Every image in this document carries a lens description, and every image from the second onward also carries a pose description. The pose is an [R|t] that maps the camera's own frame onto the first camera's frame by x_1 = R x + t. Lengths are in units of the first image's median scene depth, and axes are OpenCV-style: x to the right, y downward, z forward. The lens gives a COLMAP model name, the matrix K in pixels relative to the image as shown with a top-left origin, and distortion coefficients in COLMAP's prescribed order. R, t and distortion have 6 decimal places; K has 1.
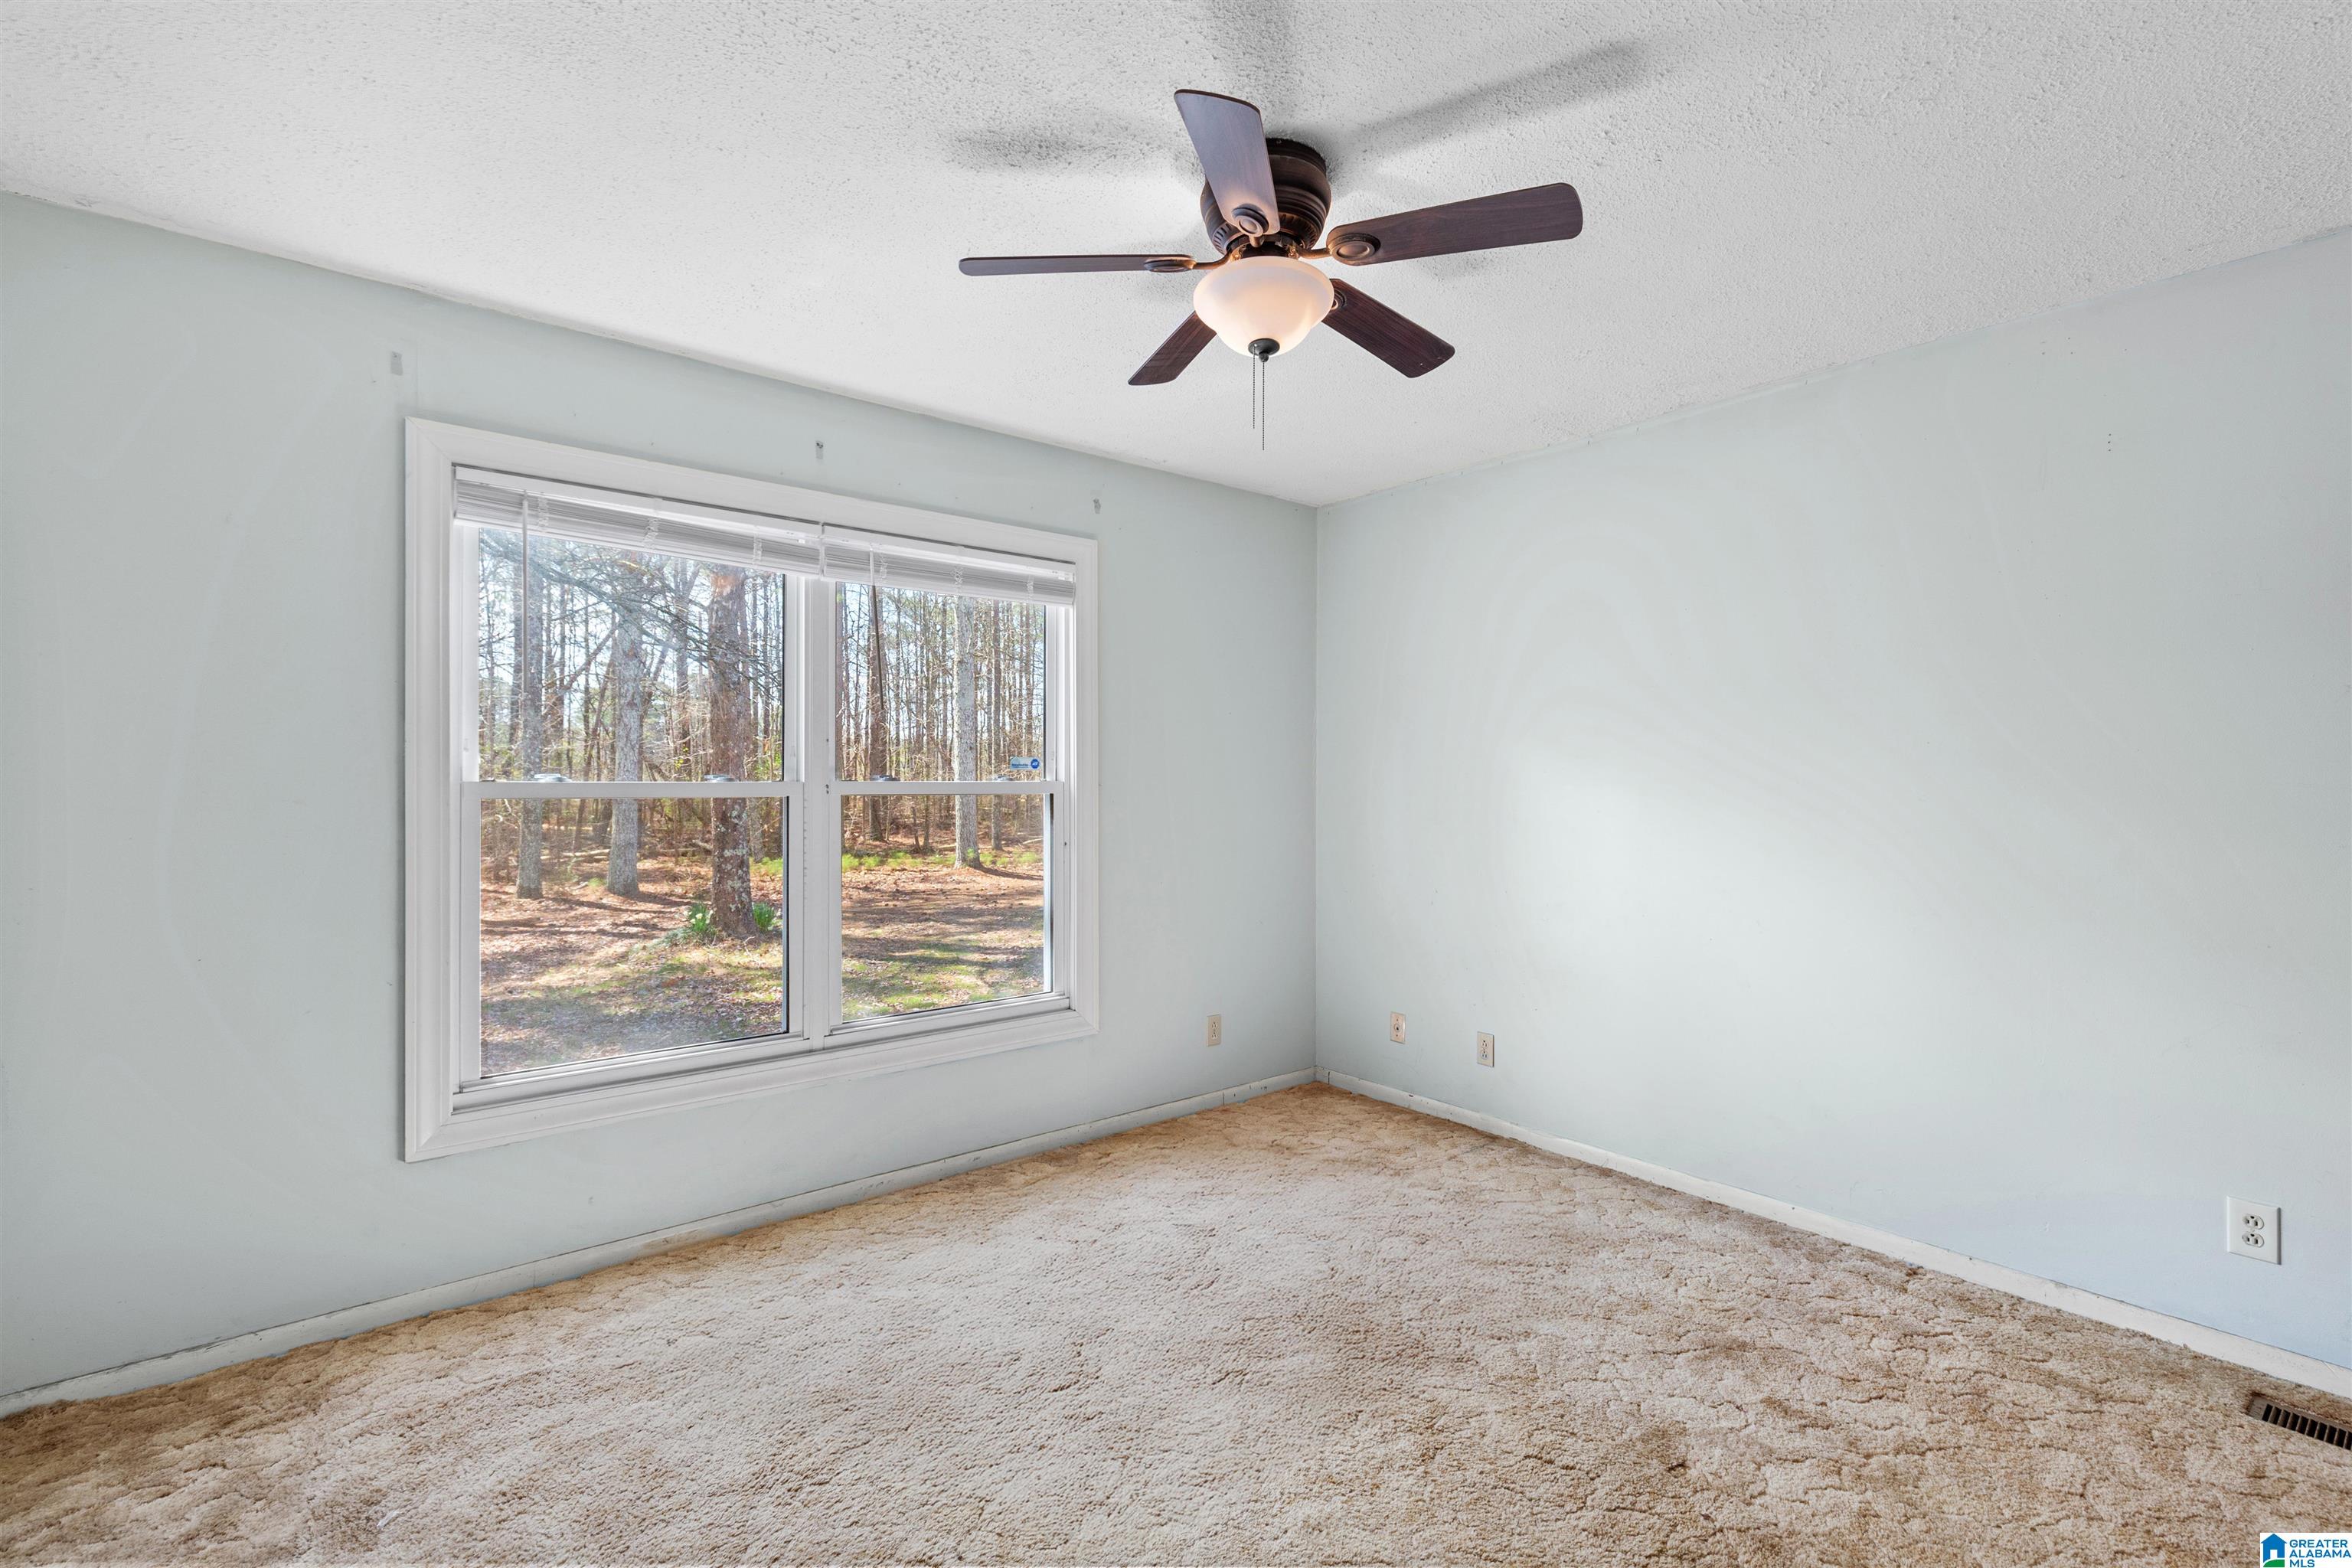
lens RADIAL K [[1069.2, 0, 1172.3], [0, 1069.2, 782.4], [0, 0, 1]] dist [0.005282, 0.000282]
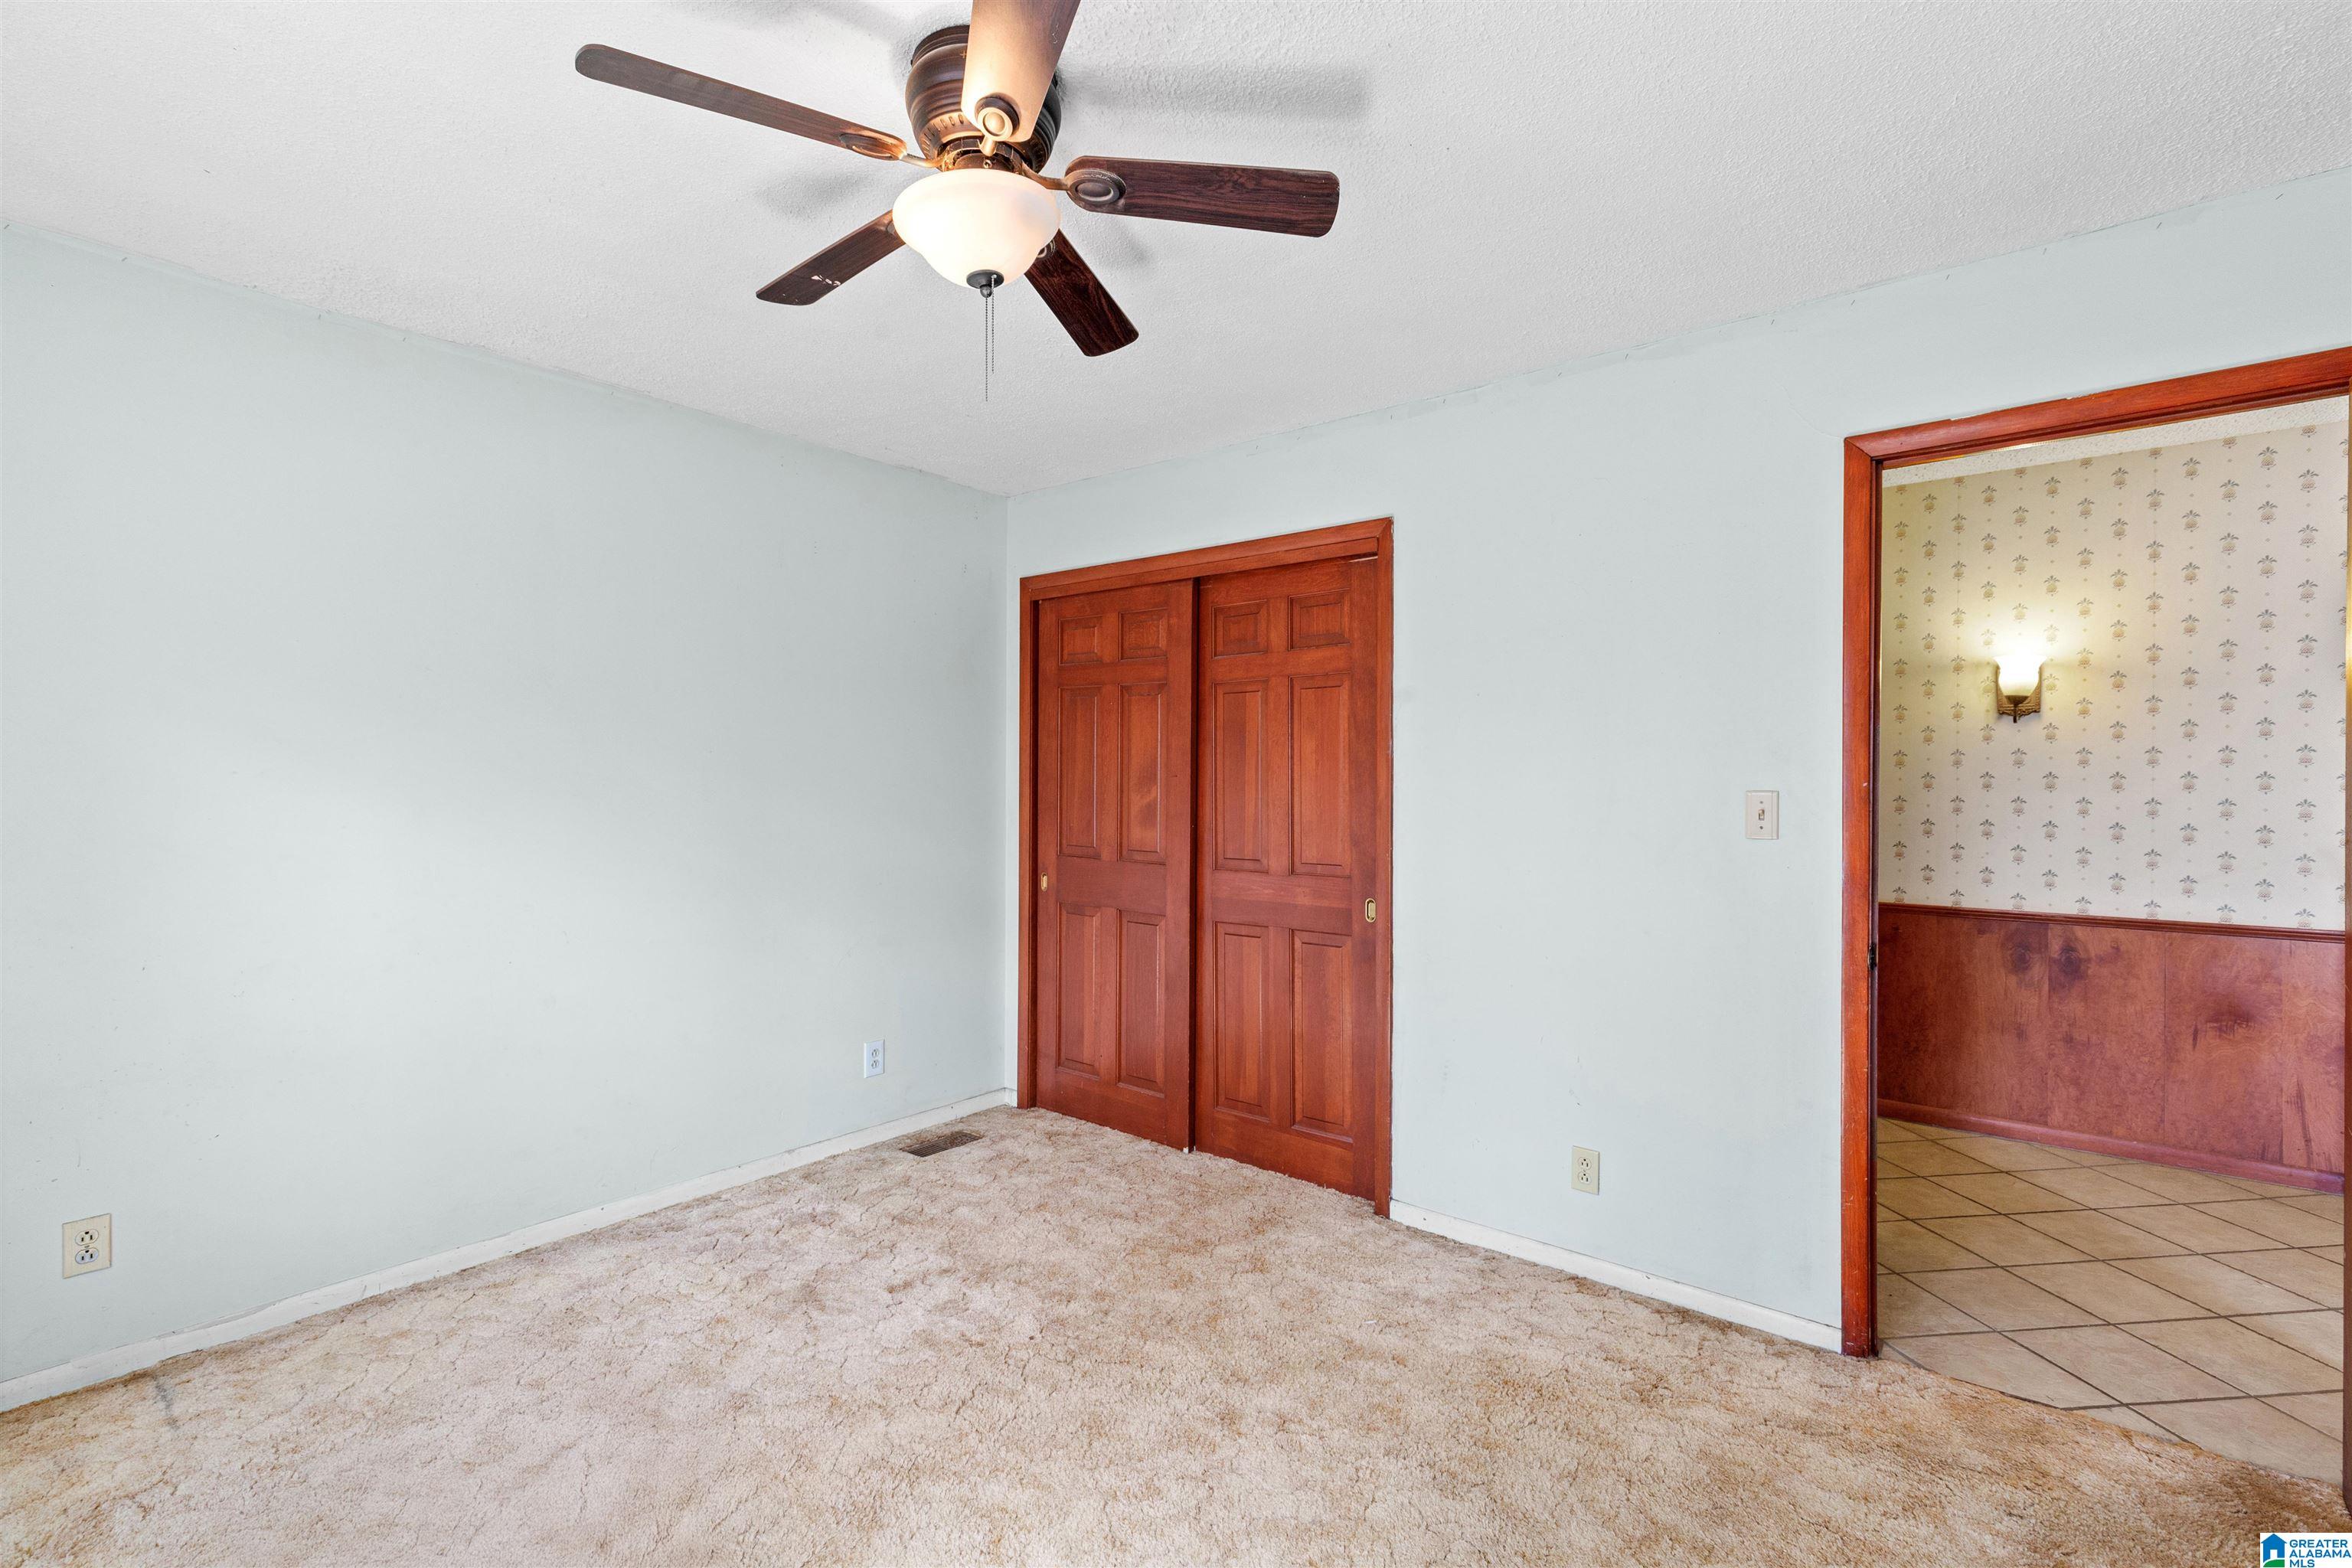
lens RADIAL K [[1069.2, 0, 1177.3], [0, 1069.2, 778.8], [0, 0, 1]] dist [0.005282, 0.000282]
pose [[-0.213676, -0.000133, 0.976905, -0.595097], [0.002465, 0.999997, 0.000675, -0.006311], [-0.976901, 0.002552, -0.213675, 0.788397]]
